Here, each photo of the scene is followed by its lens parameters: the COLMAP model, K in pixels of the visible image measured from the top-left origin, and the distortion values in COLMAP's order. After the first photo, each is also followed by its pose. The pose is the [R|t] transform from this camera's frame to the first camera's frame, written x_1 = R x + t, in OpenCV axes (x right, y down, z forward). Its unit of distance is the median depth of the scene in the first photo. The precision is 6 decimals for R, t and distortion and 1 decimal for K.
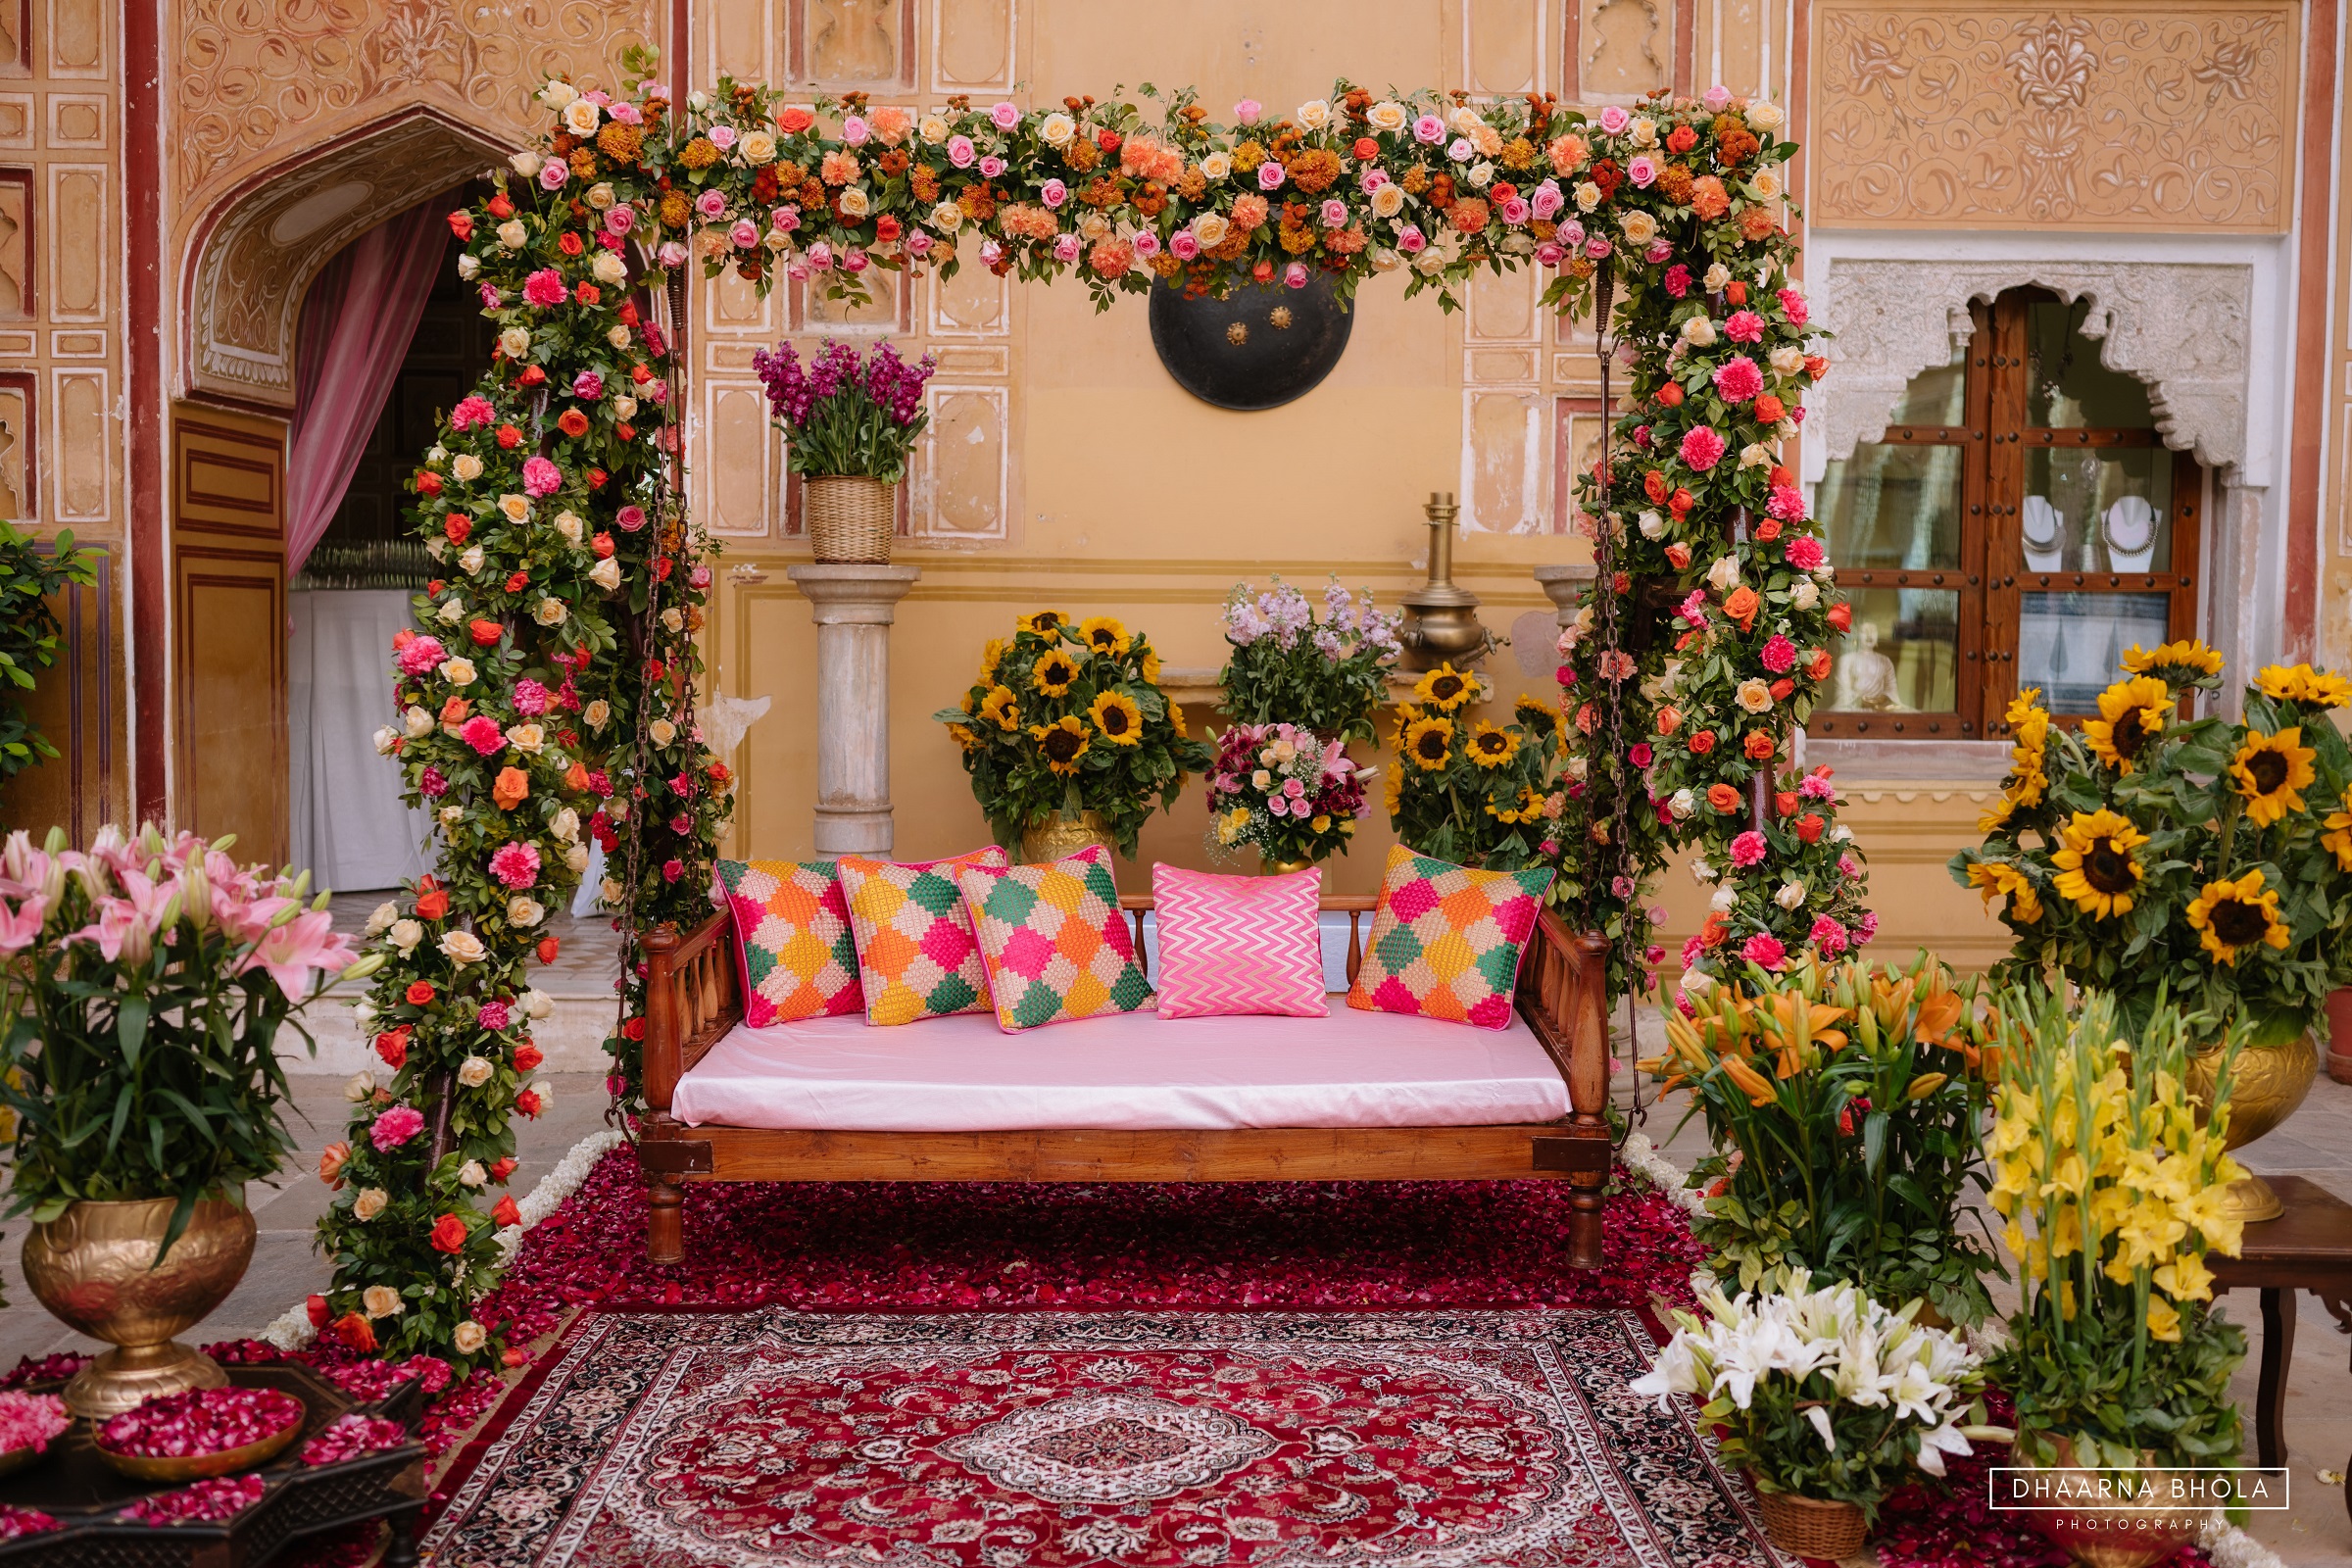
lens RADIAL K [[2073.5, 0, 1222.2], [0, 2073.5, 789.2], [0, 0, 1]] dist [-0.004978, 0.018652]
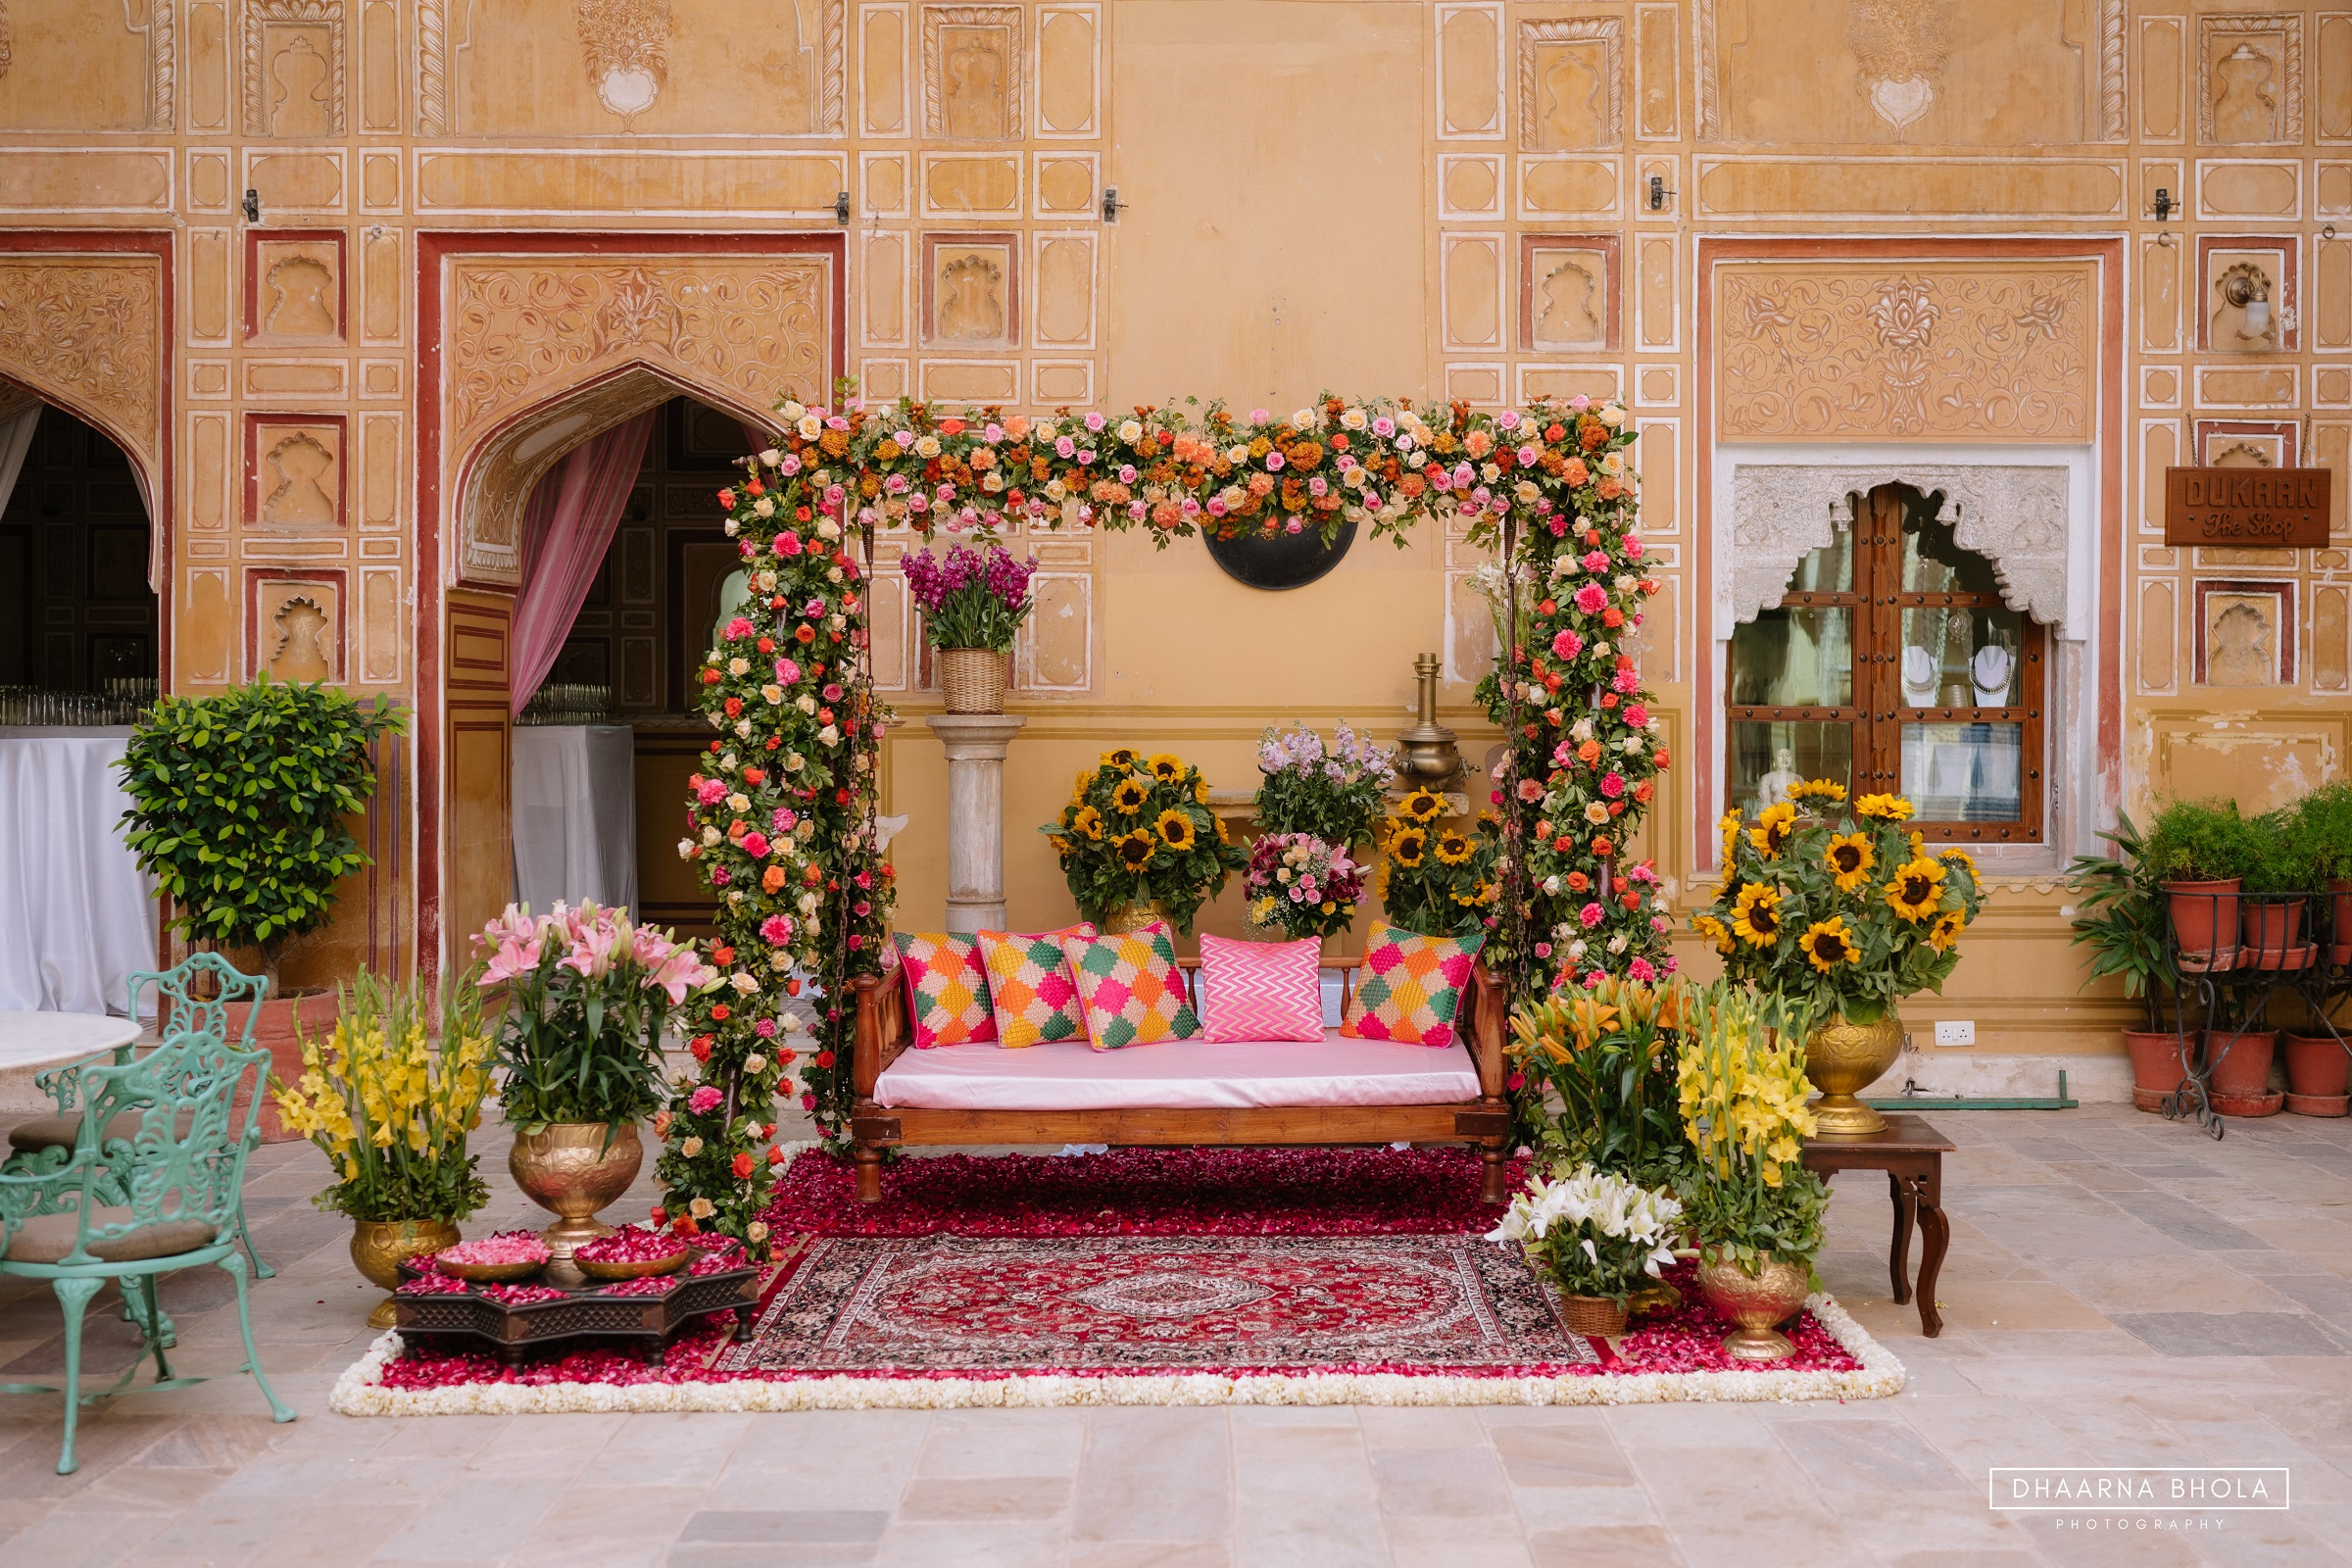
lens RADIAL K [[2073.5, 0, 1222.2], [0, 2073.5, 789.2], [0, 0, 1]] dist [-0.004978, 0.018652]
pose [[0.999401, -0.007850, -0.033708, 0.033281], [0.006071, 0.998598, -0.052577, 0.013523], [0.034074, 0.052341, 0.998048, -0.454198]]
